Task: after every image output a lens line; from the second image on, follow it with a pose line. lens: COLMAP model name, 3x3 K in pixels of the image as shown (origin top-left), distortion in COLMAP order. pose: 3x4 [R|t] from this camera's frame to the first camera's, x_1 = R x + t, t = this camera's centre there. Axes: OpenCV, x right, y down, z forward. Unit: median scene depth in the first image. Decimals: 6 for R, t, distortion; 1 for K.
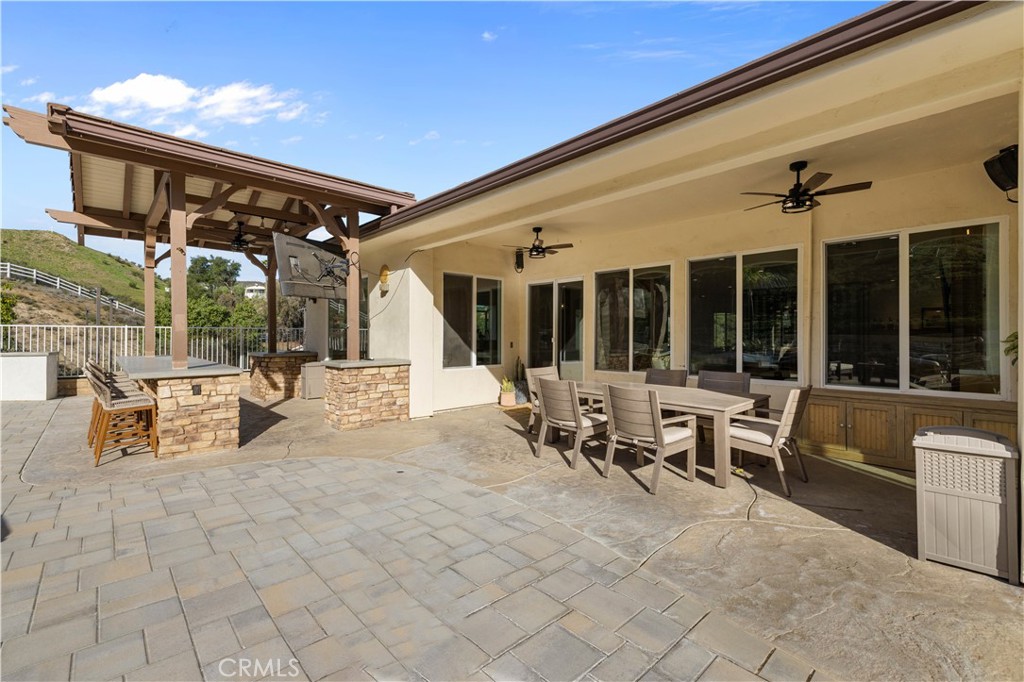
lens RADIAL K [[431.5, 0, 504.6], [0, 431.5, 337.9], [0, 0, 1]] dist [-0.000007, 0.001601]
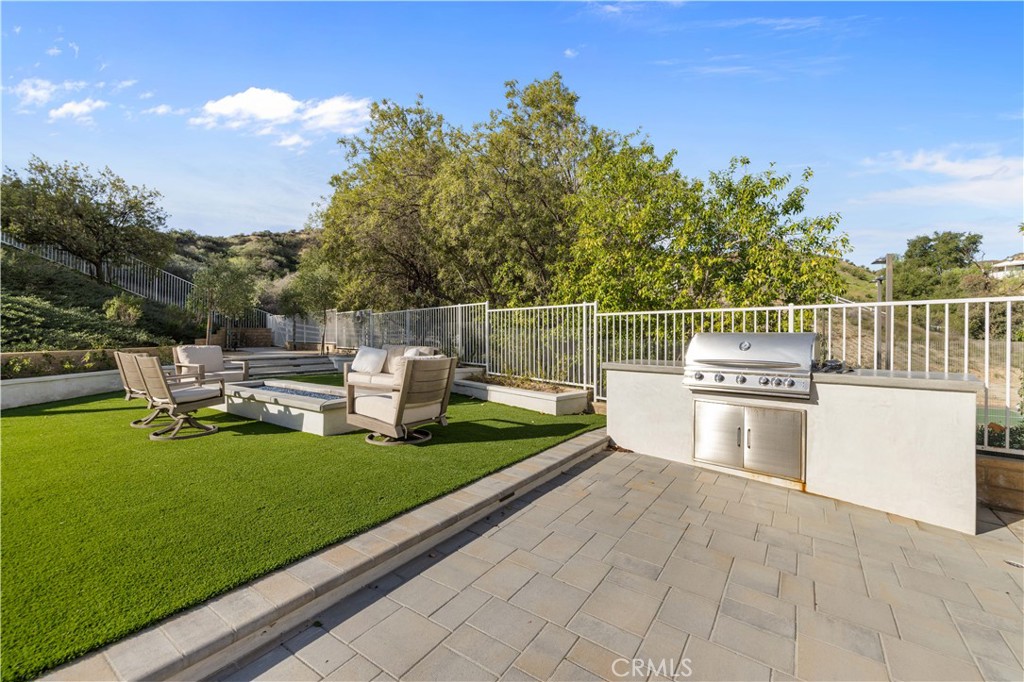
lens RADIAL K [[431.5, 0, 510.4], [0, 431.5, 337.4], [0, 0, 1]] dist [-0.000007, 0.001601]
pose [[0.220661, 0.003823, -0.975343, -0.926158], [0.001563, 0.999990, 0.004273, -0.000160], [0.975349, -0.002467, 0.220653, 0.673214]]
